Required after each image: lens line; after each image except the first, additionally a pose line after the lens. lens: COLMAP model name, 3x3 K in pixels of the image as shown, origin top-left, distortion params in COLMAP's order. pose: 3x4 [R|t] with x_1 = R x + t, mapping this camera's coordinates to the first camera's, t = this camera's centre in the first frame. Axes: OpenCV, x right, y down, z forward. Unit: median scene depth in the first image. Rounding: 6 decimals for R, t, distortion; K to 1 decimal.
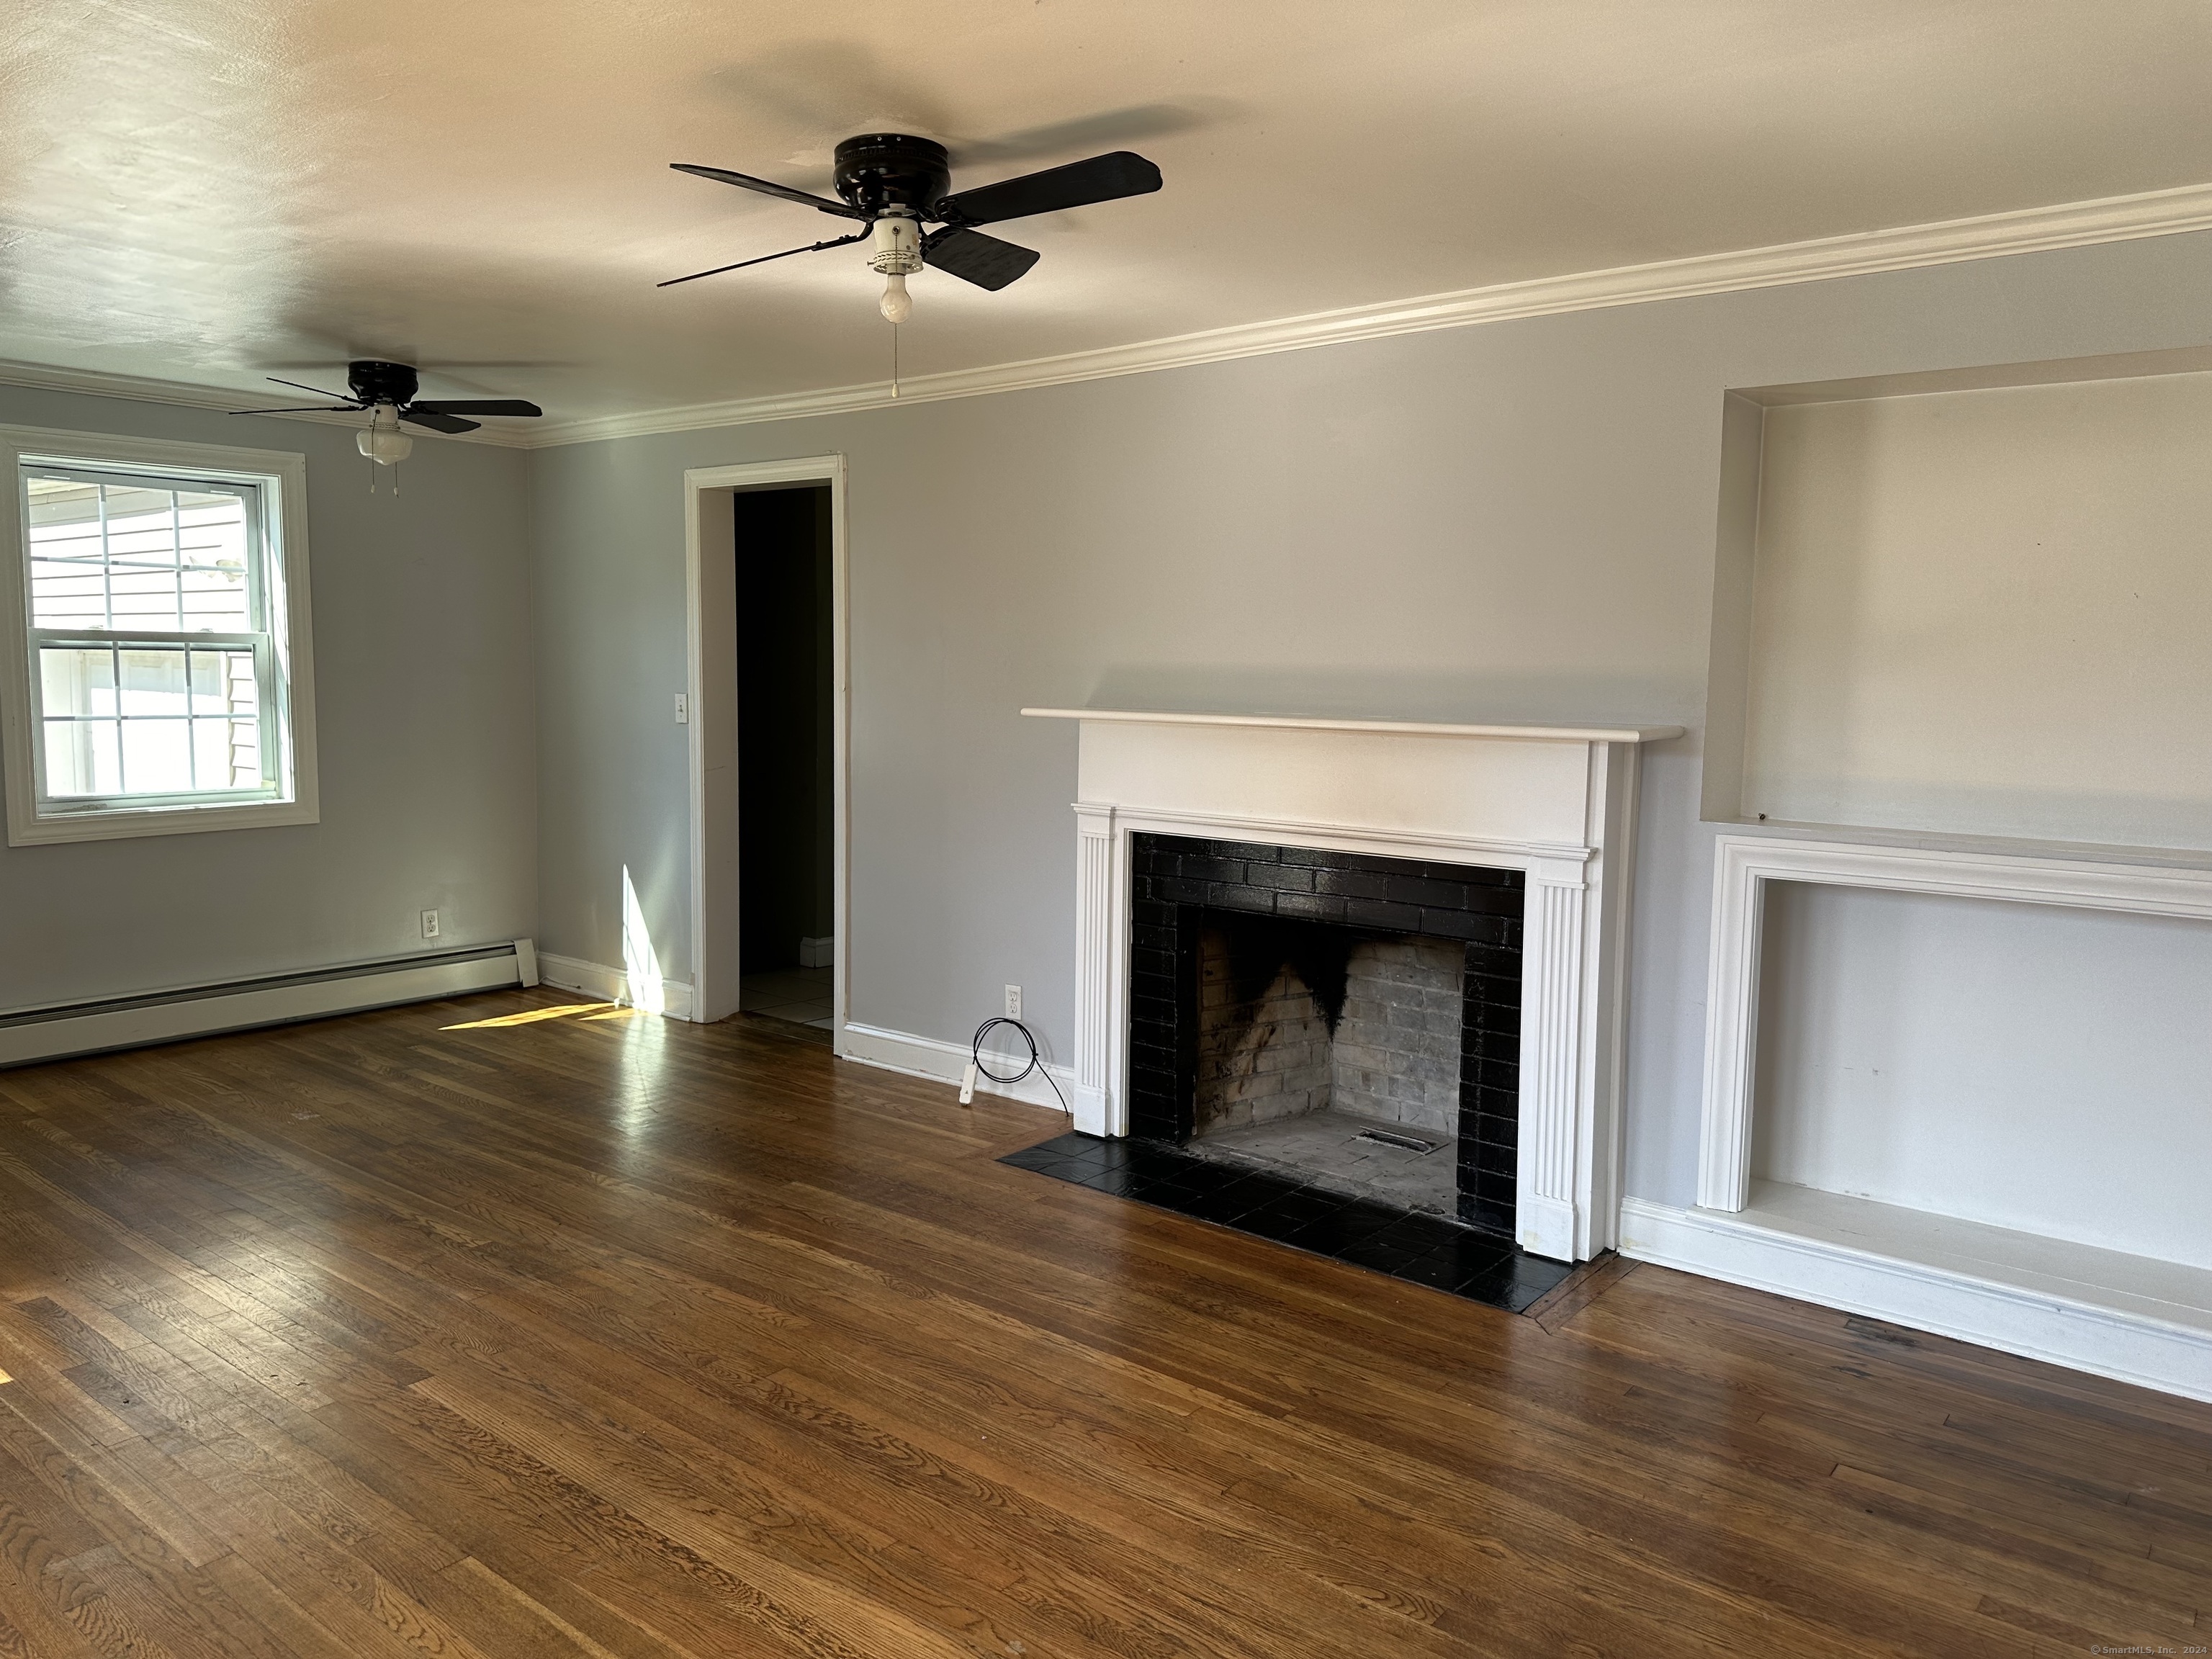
lens RADIAL K [[1578.4, 0, 1103.3], [0, 1578.4, 818.7], [0, 0, 1]] dist [0.056012, -0.041008]
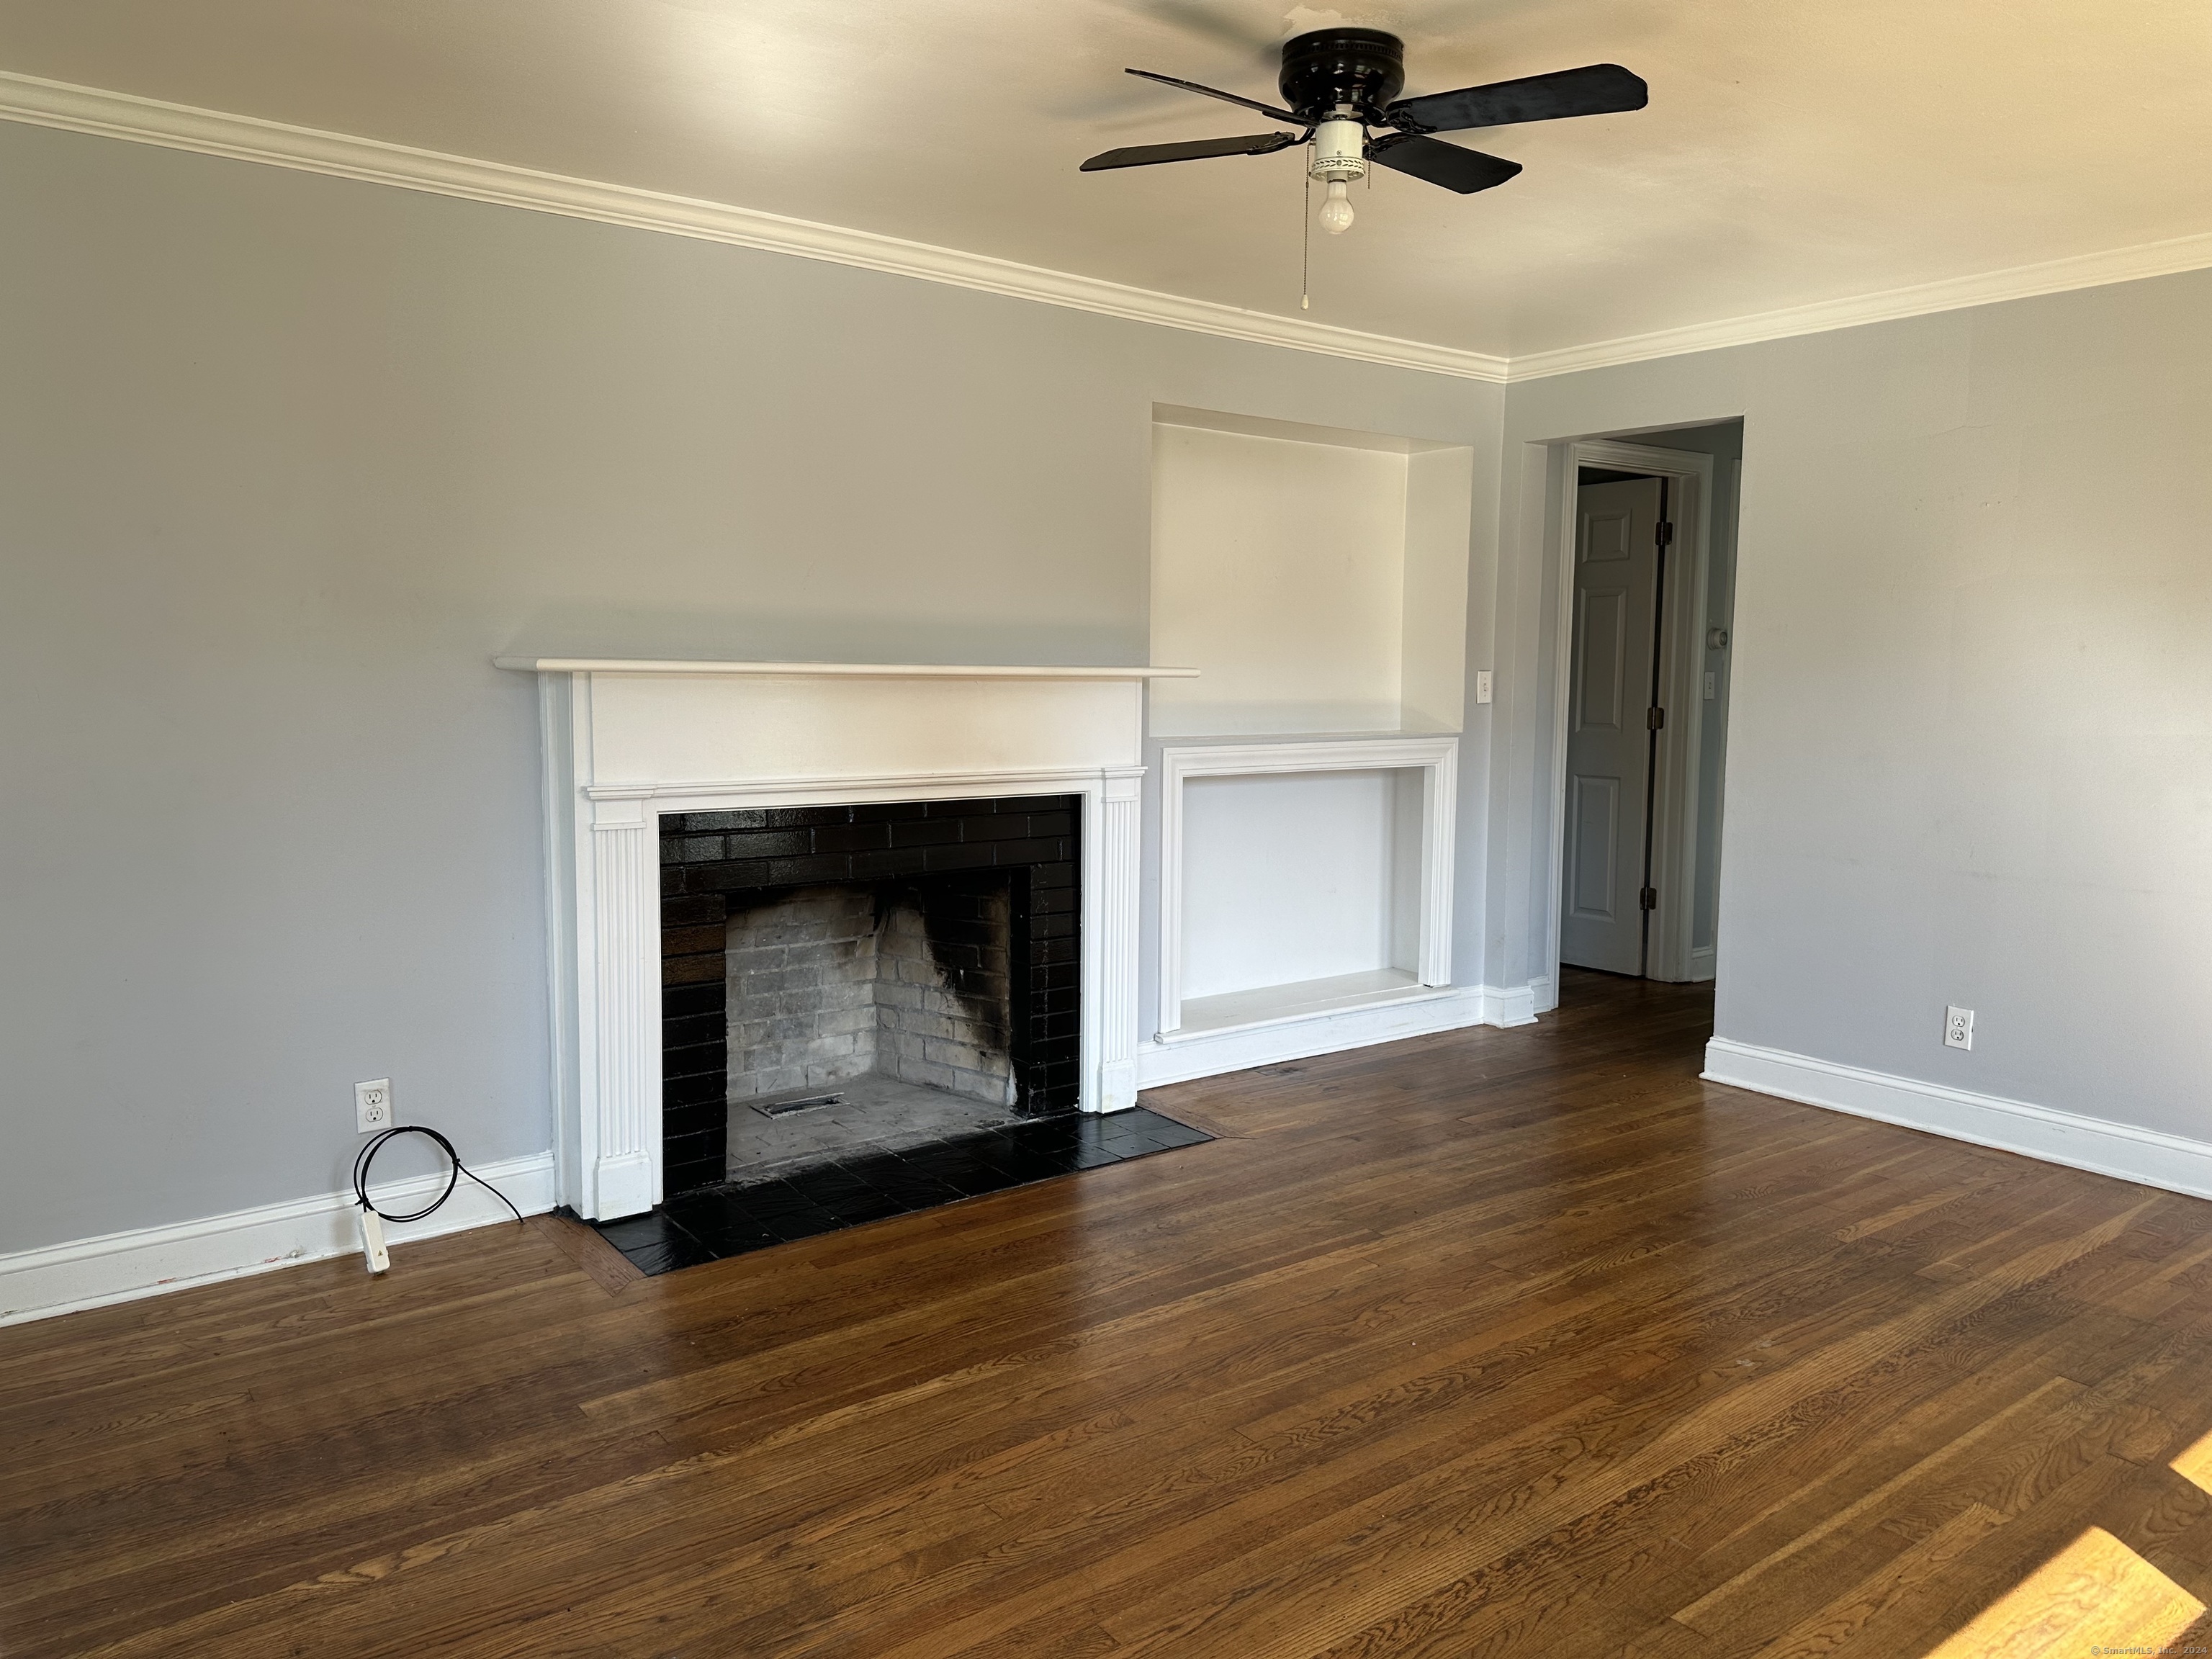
lens RADIAL K [[1578.4, 0, 1106.6], [0, 1578.4, 831.3], [0, 0, 1]] dist [0.056012, -0.041008]
pose [[0.234406, -0.123290, 0.964289, -0.766088], [0.088770, 0.990496, 0.105061, -0.053844], [-0.968077, 0.060973, 0.243123, 0.641001]]
